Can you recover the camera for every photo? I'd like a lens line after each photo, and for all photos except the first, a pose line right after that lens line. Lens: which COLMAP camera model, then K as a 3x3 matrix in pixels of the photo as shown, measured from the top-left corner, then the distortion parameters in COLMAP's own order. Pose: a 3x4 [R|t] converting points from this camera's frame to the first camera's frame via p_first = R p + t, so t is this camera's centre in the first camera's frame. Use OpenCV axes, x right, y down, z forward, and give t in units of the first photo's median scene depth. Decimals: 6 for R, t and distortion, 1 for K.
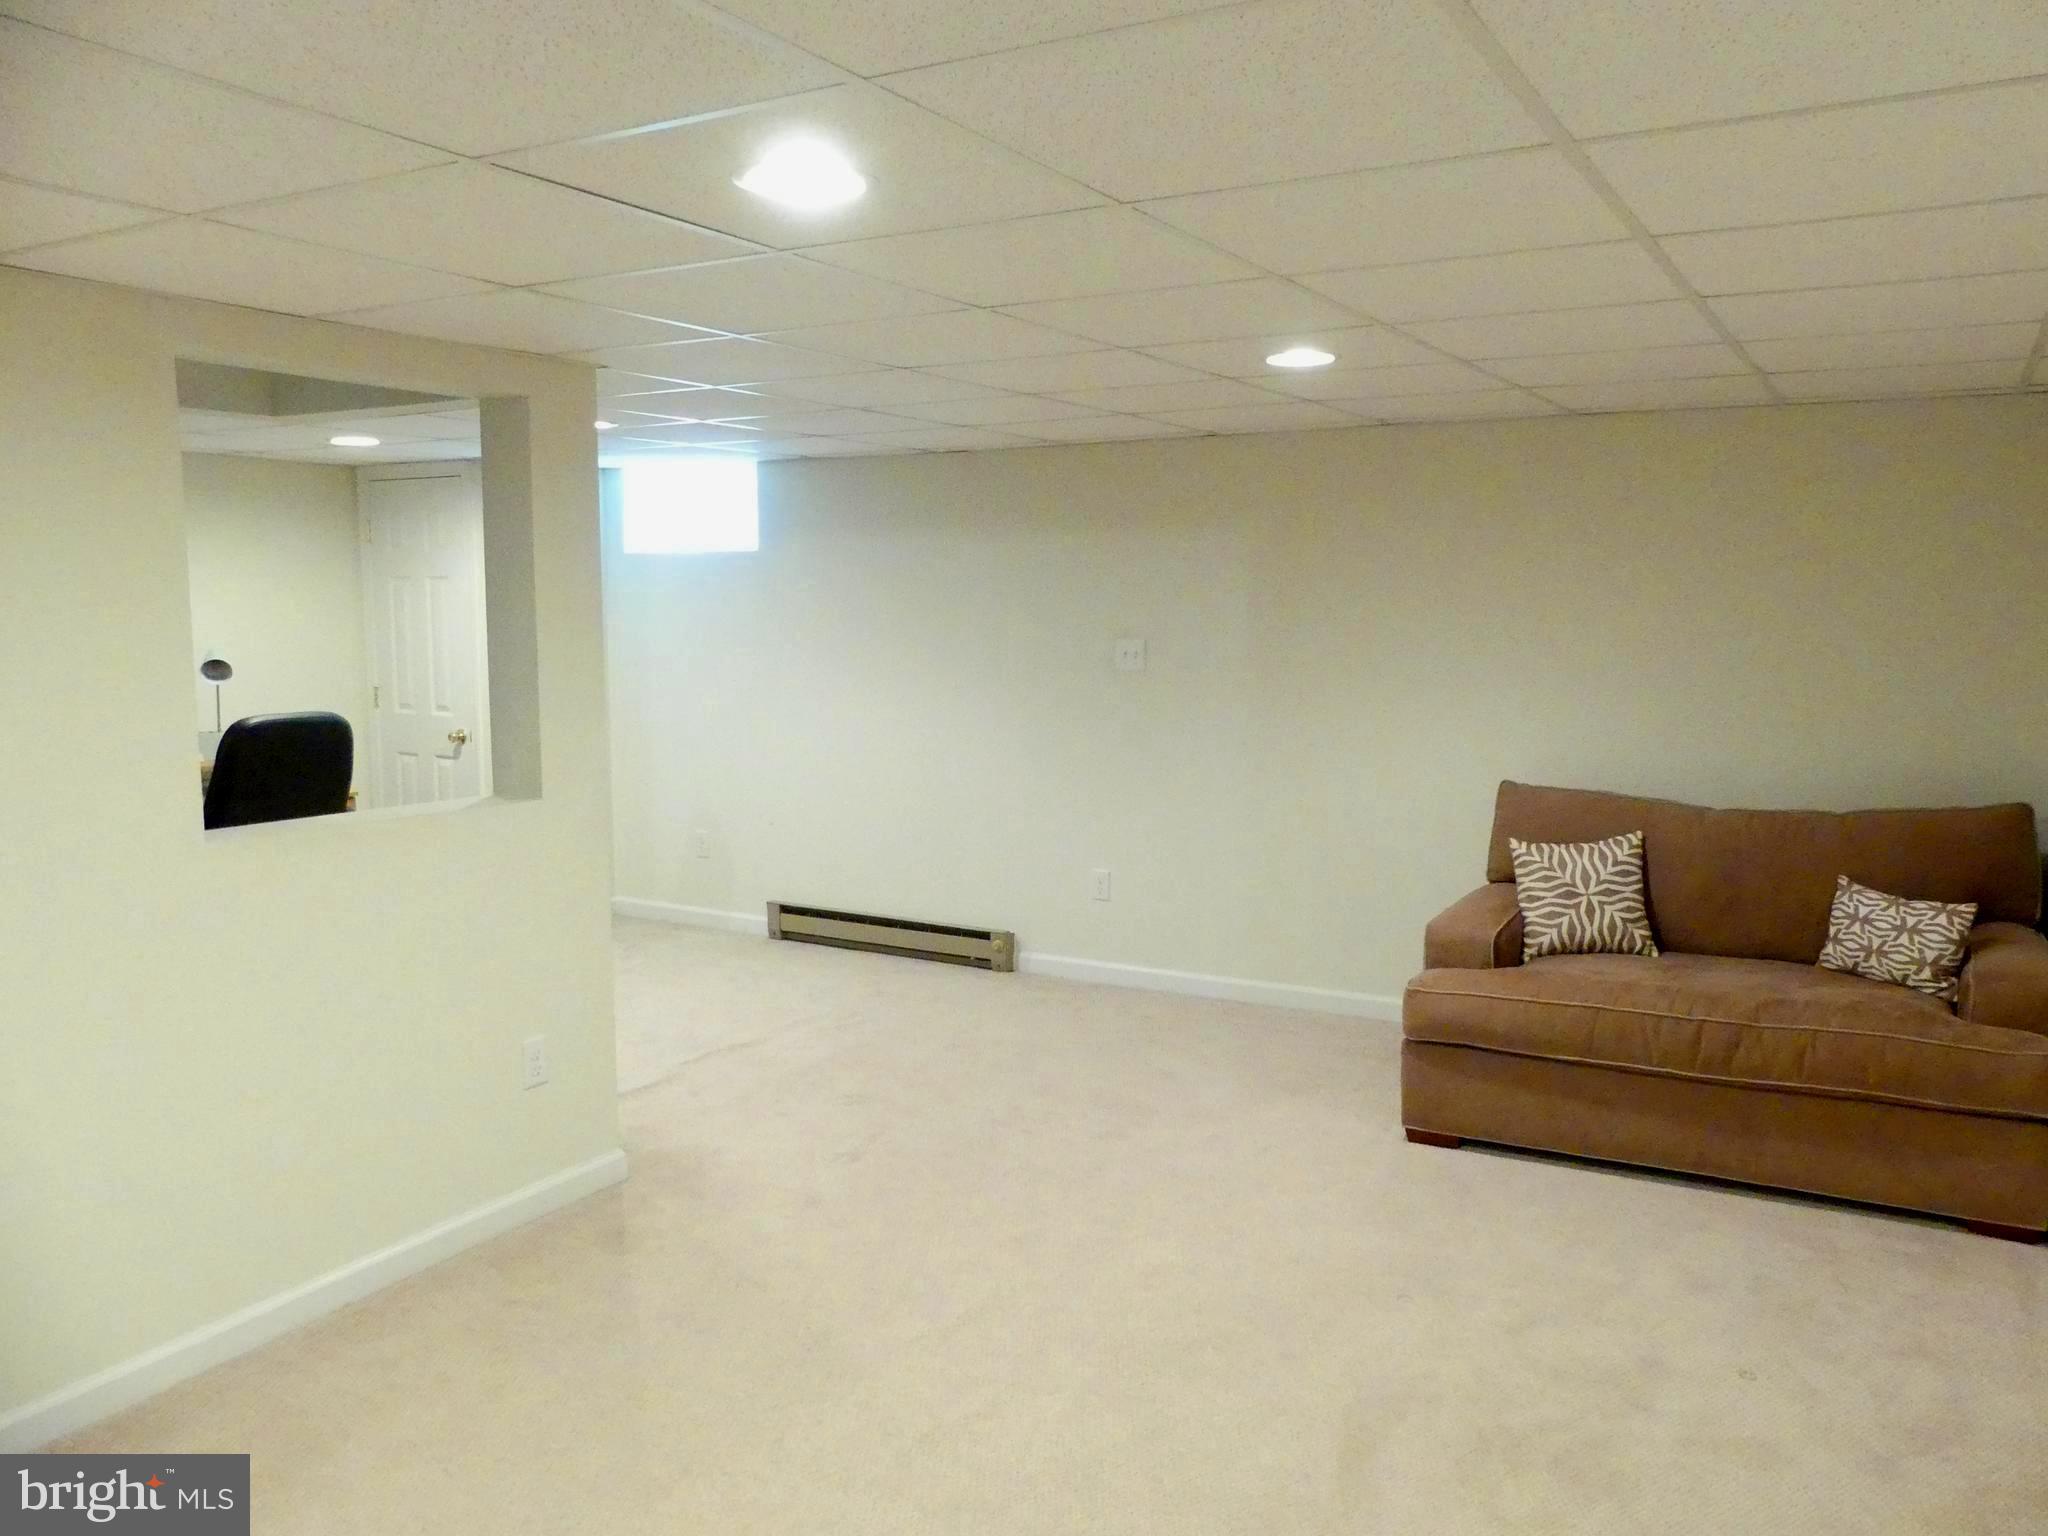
lens RADIAL K [[1521.7, 0, 1024.0], [0, 1521.7, 768.0], [0, 0, 1]] dist [-0.040774, 0.002385]
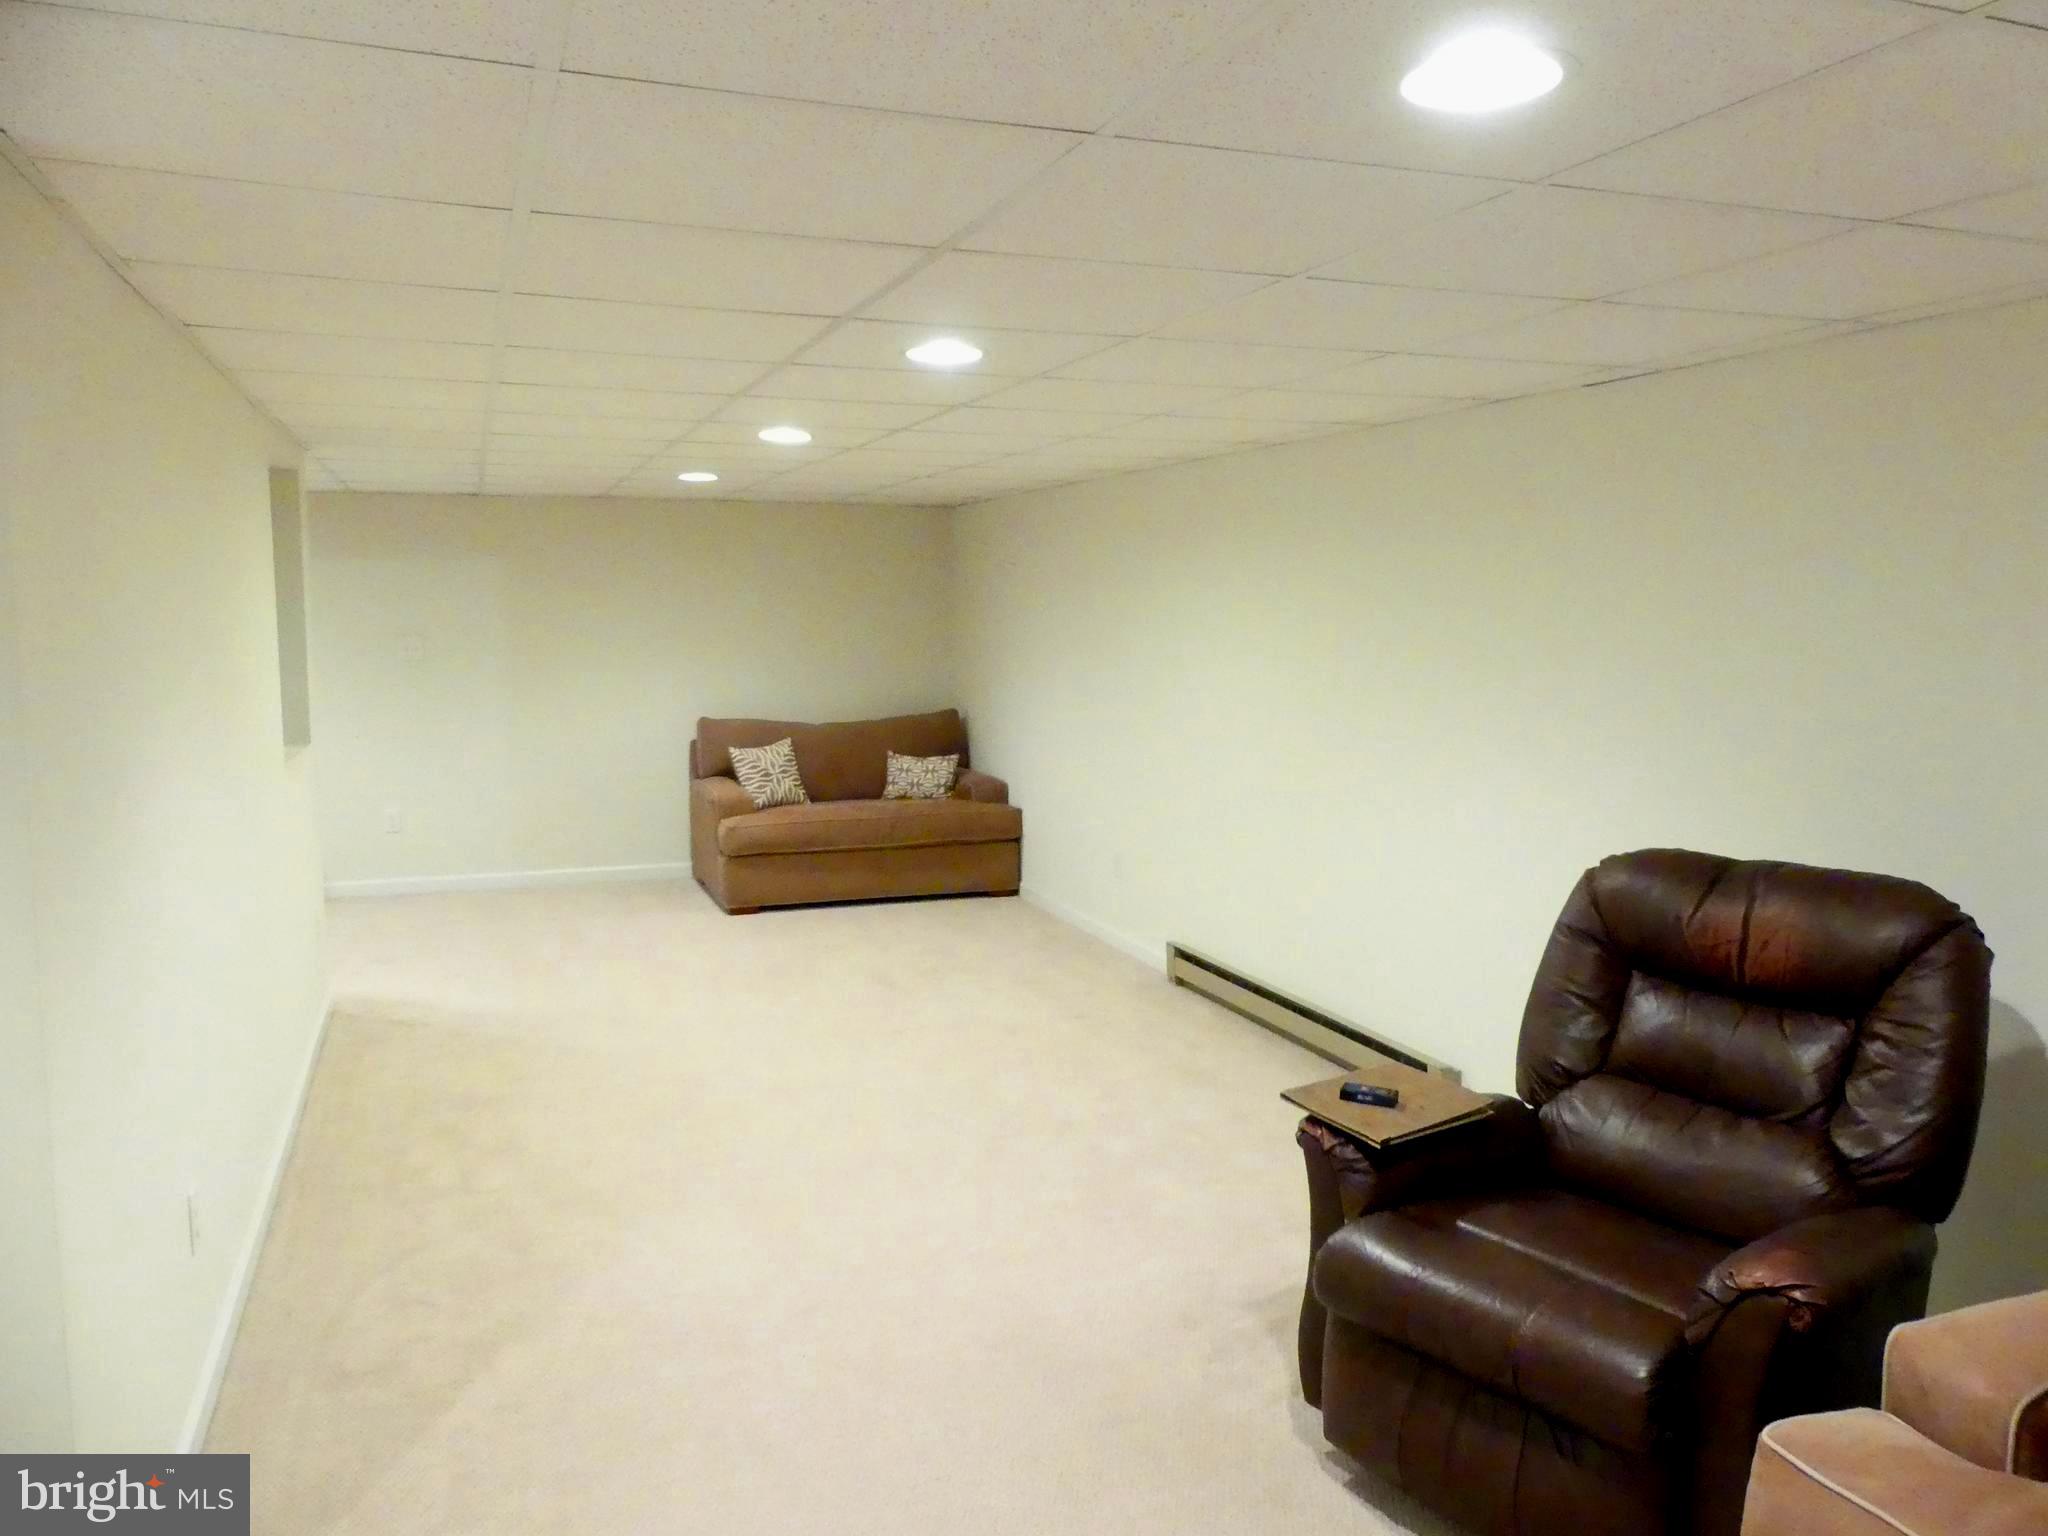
lens RADIAL K [[1521.7, 0, 1024.0], [0, 1521.7, 768.0], [0, 0, 1]] dist [-0.040774, 0.002385]
pose [[0.646264, -0.078214, 0.759095, -0.833348], [0.080223, 0.996185, 0.034344, 0.040402], [-0.758886, 0.038702, 0.650073, -0.407211]]
